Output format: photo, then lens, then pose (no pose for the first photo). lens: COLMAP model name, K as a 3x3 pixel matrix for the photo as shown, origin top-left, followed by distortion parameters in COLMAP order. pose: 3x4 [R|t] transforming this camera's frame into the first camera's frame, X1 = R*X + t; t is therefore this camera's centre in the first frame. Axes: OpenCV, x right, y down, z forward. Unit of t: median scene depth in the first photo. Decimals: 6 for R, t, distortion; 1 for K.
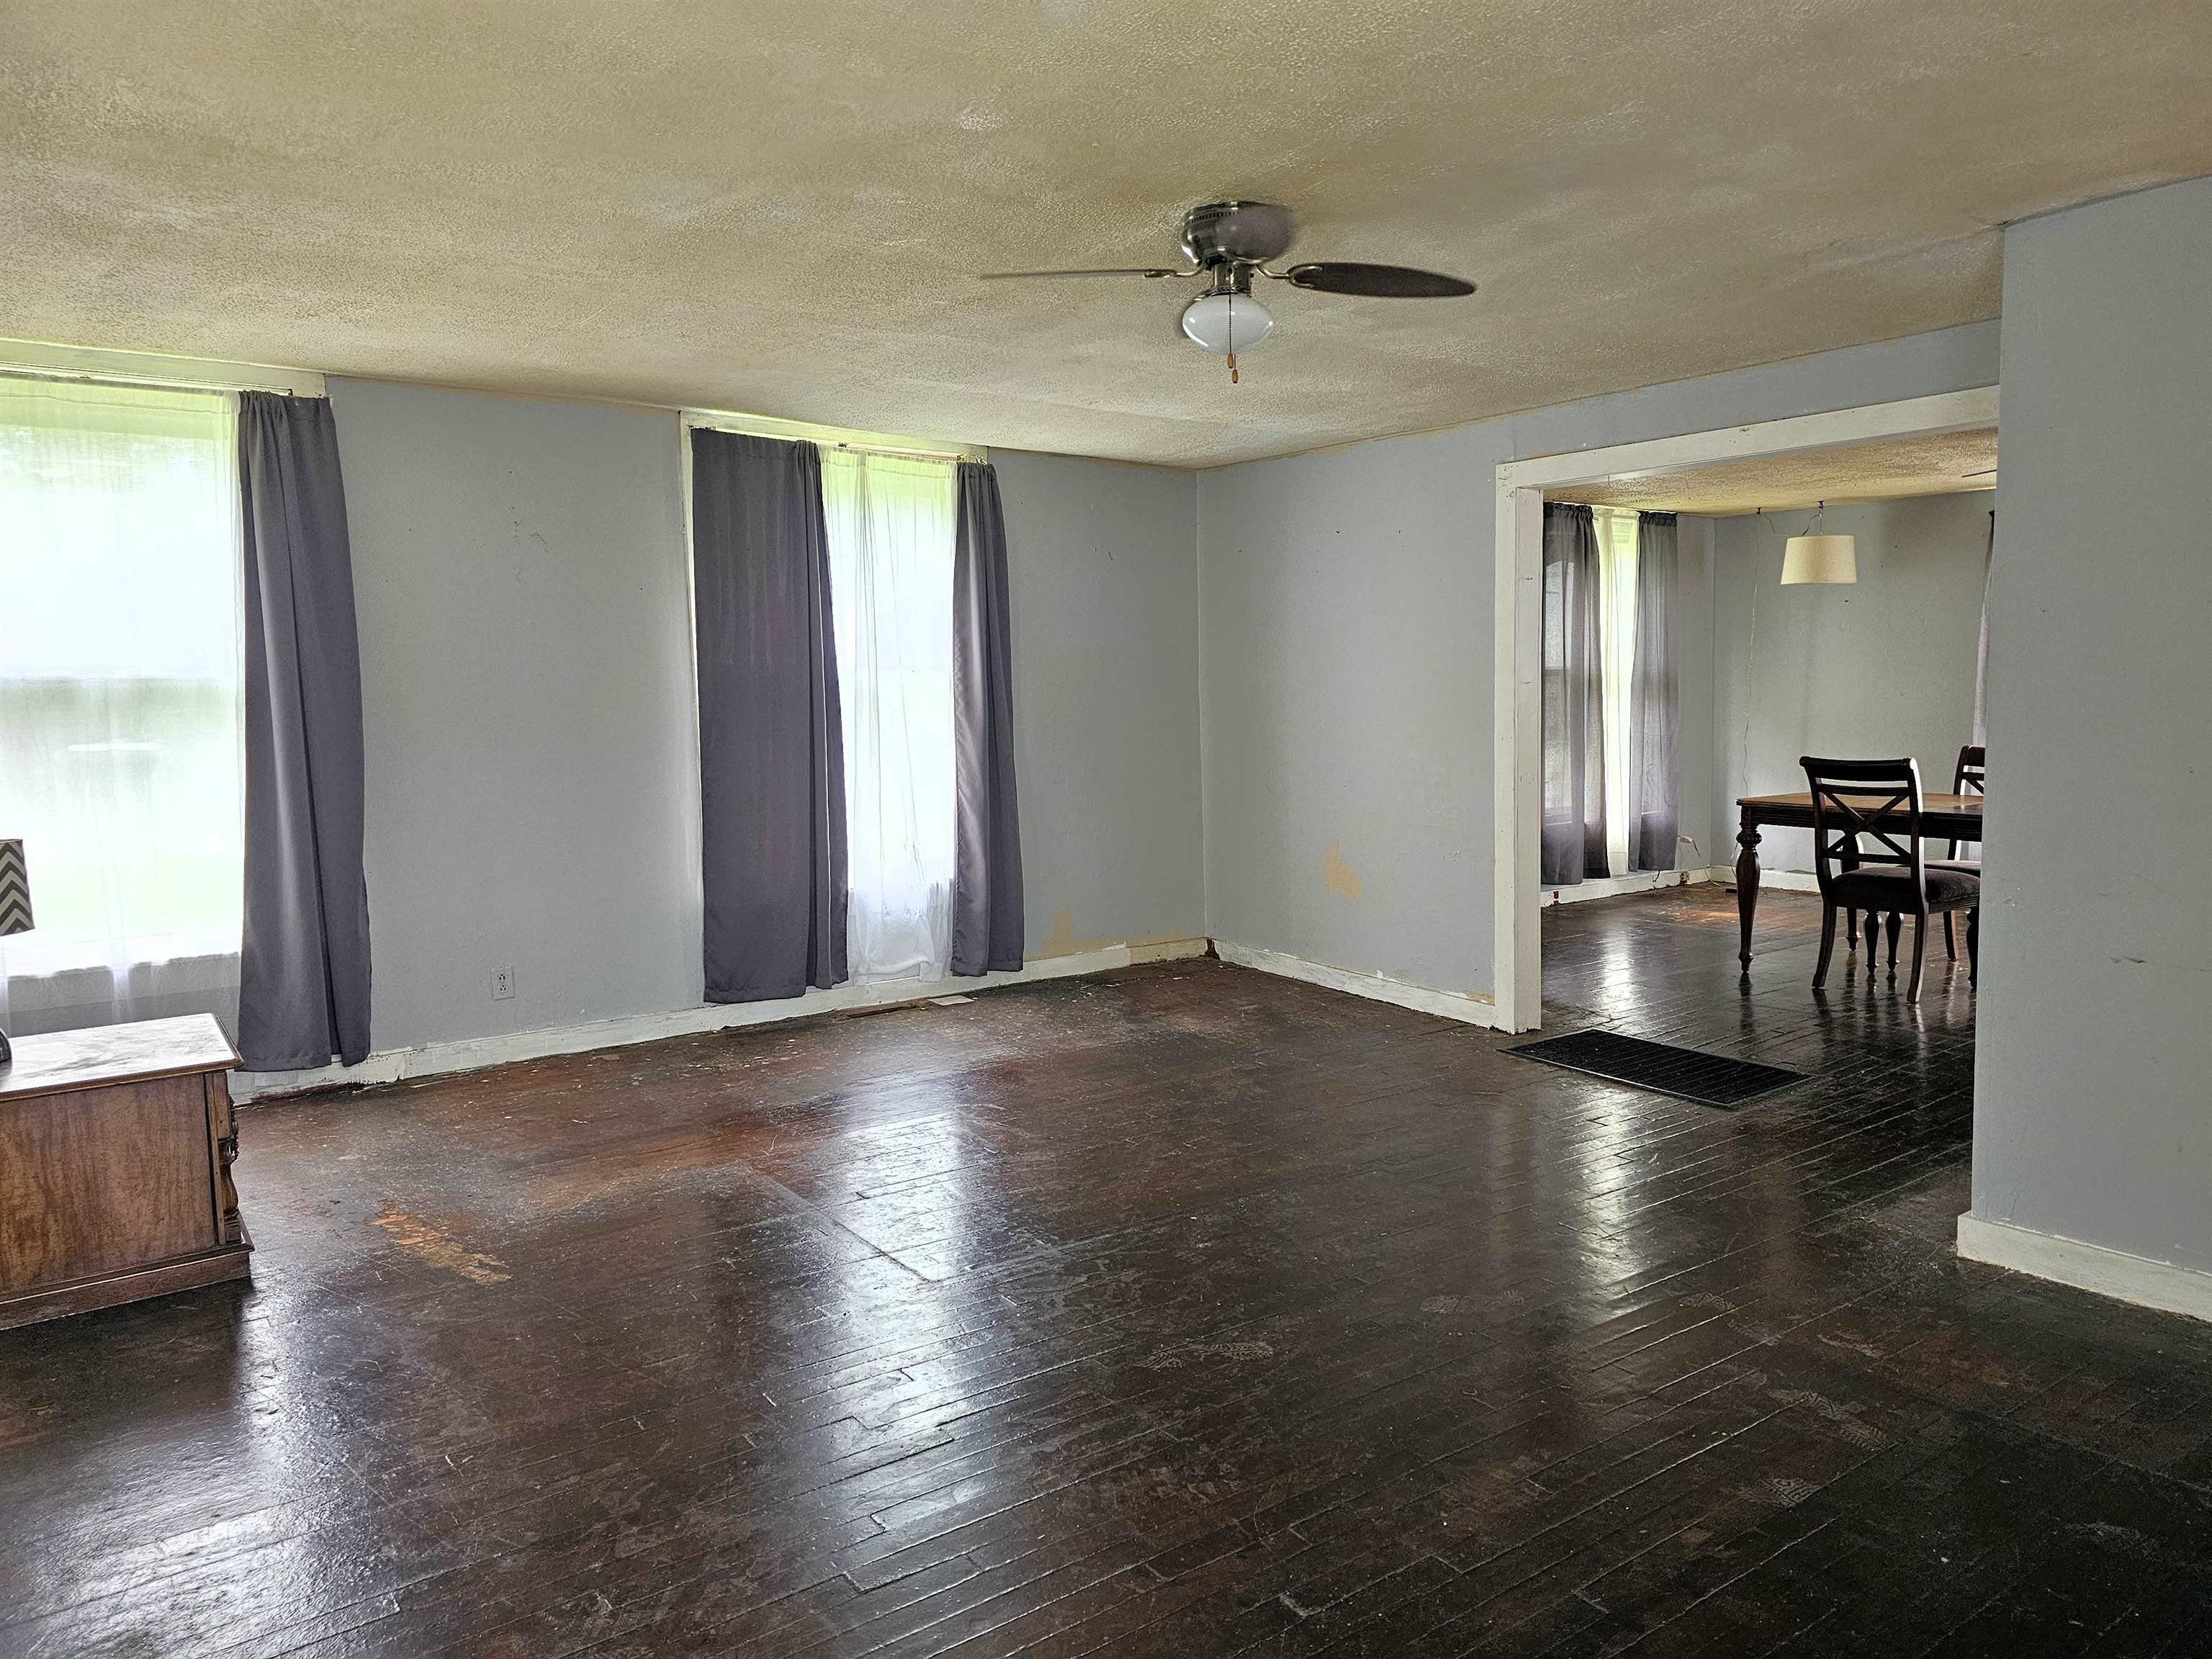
lens RADIAL K [[1476.2, 0, 1119.1], [0, 1476.2, 816.4], [0, 0, 1]] dist [0.060039, -0.047169]
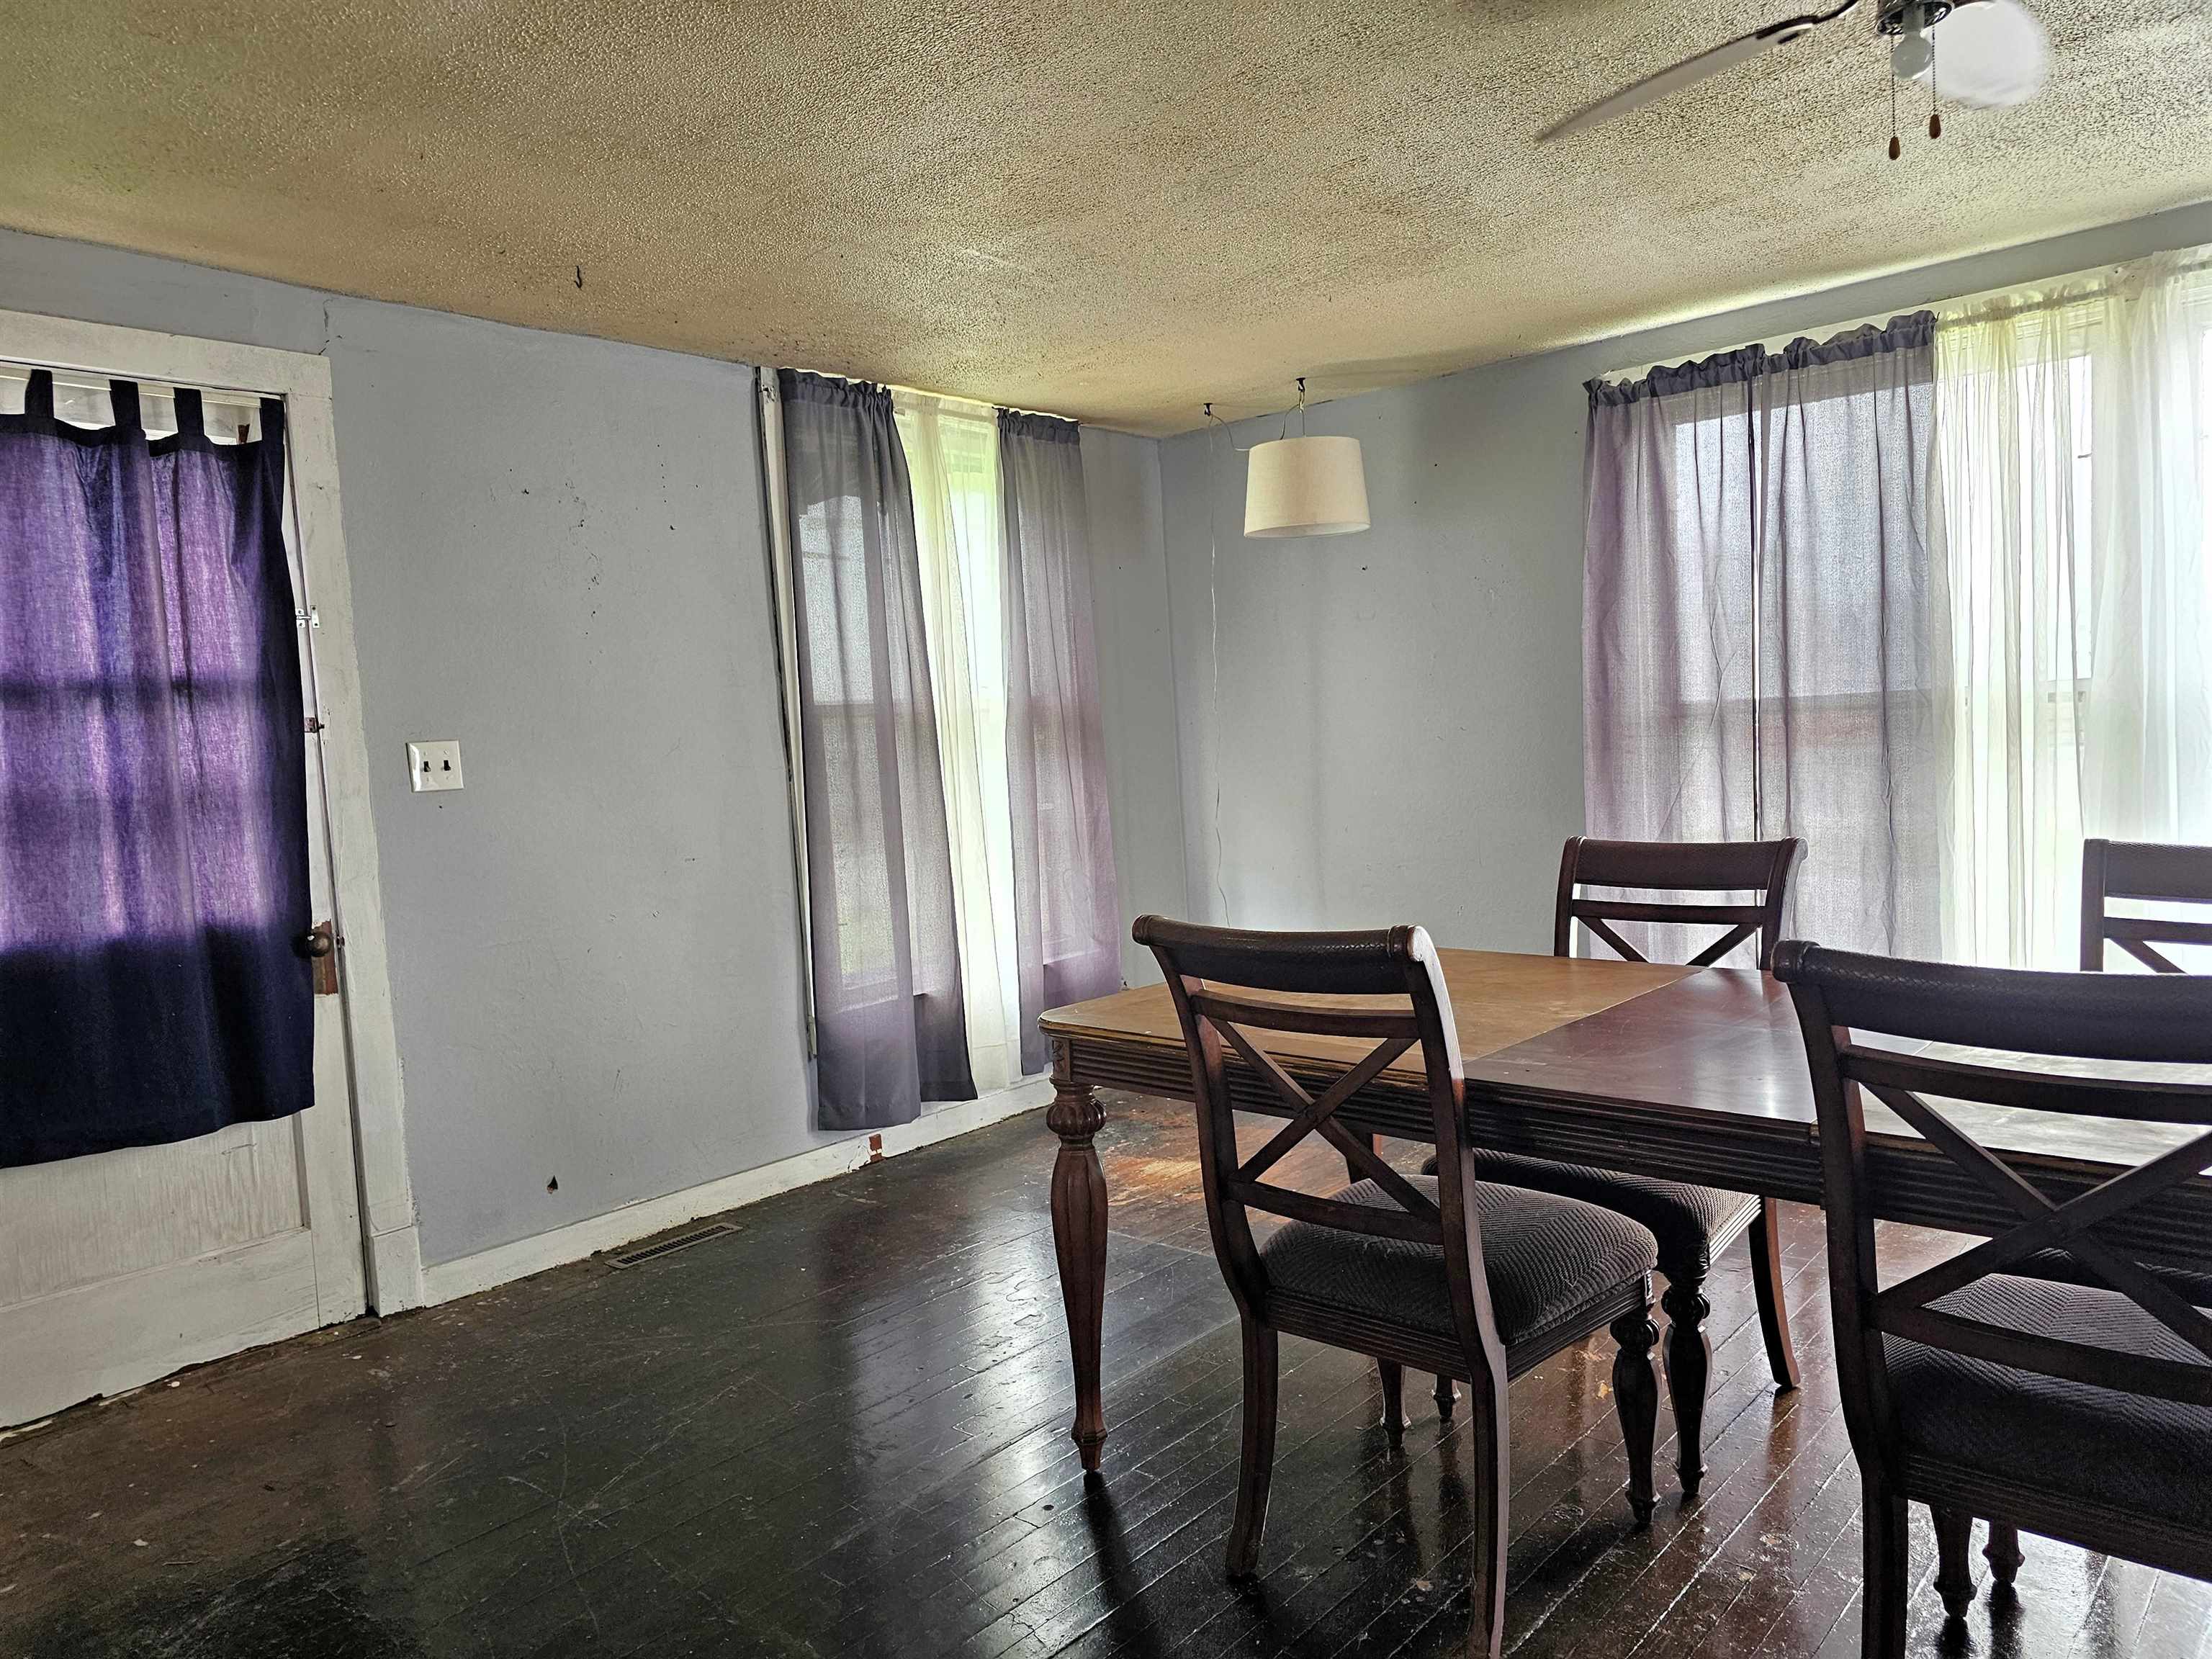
lens RADIAL K [[1476.2, 0, 1090.1], [0, 1476.2, 824.0], [0, 0, 1]] dist [0.060039, -0.047169]
pose [[0.979150, -0.052918, 0.196126, 0.454397], [0.059819, 0.997775, -0.029426, -0.062068], [-0.194133, 0.040545, 0.980137, 0.798477]]
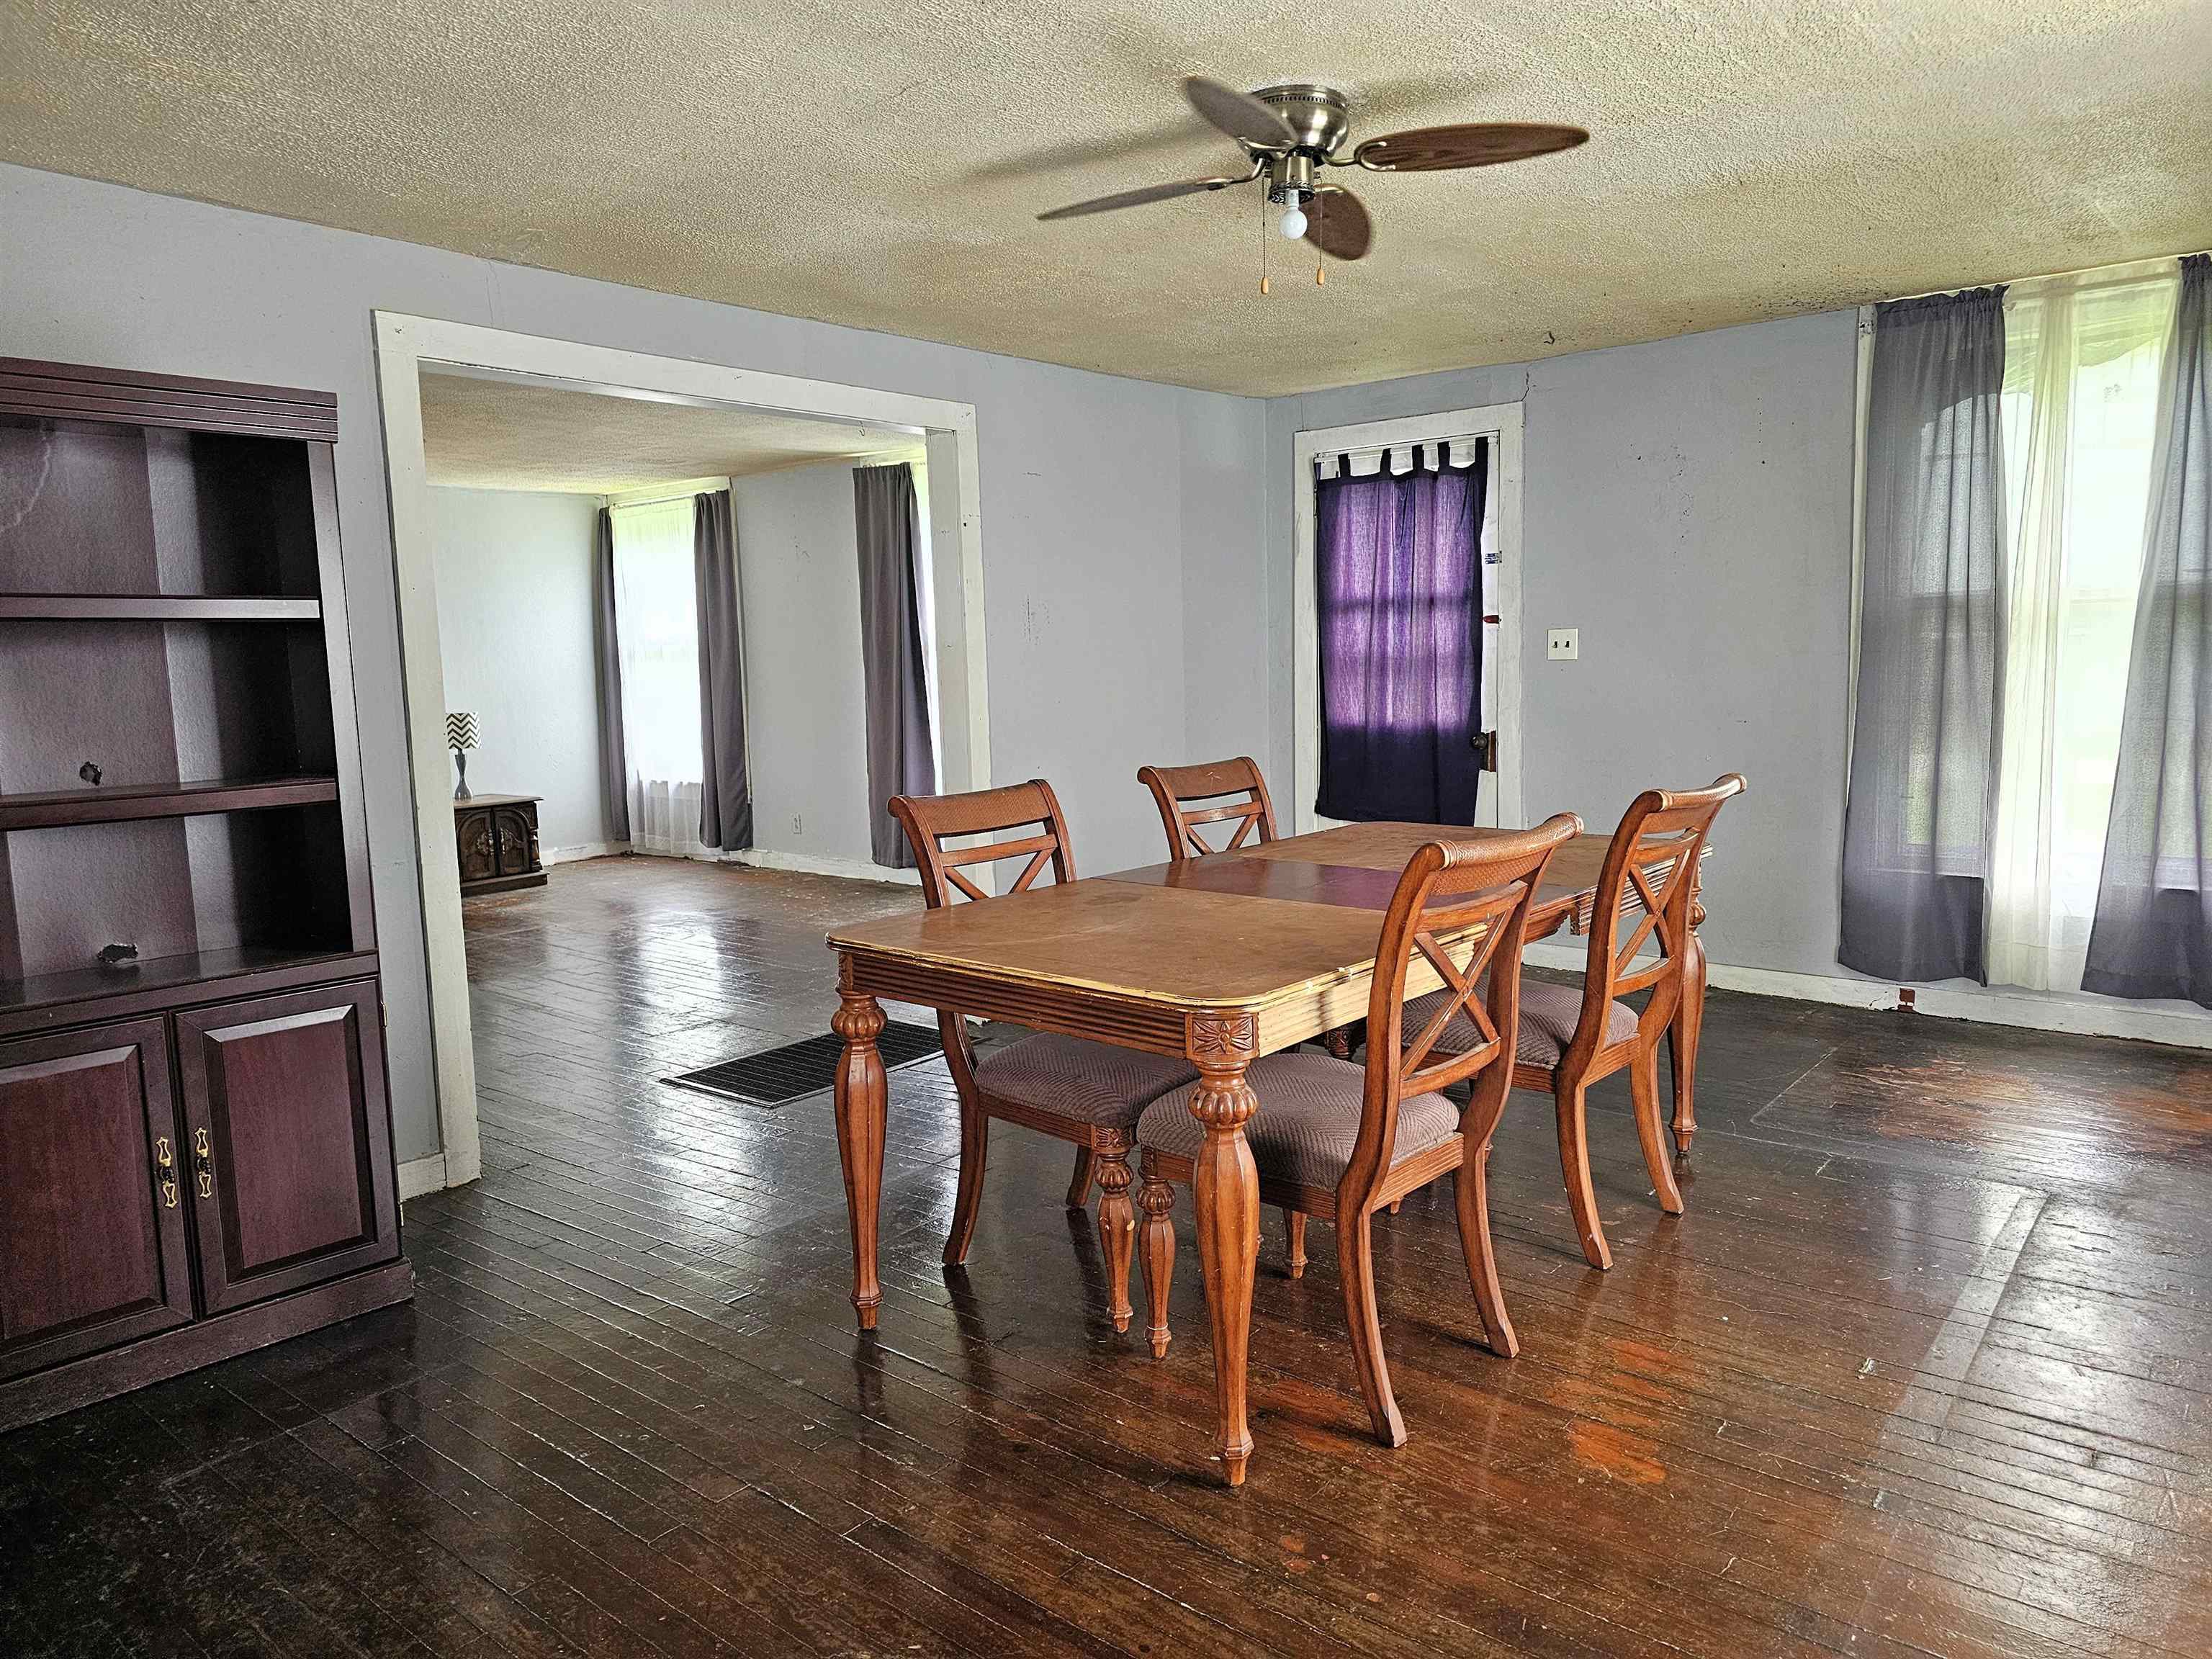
lens RADIAL K [[1476.2, 0, 1119.1], [0, 1476.2, 825.4], [0, 0, 1]] dist [0.060039, -0.047169]
pose [[0.245655, 0.123798, -0.961420, 1.277169], [-0.063128, 0.991749, 0.111573, -0.094941], [0.967300, 0.033284, 0.251443, 0.932296]]
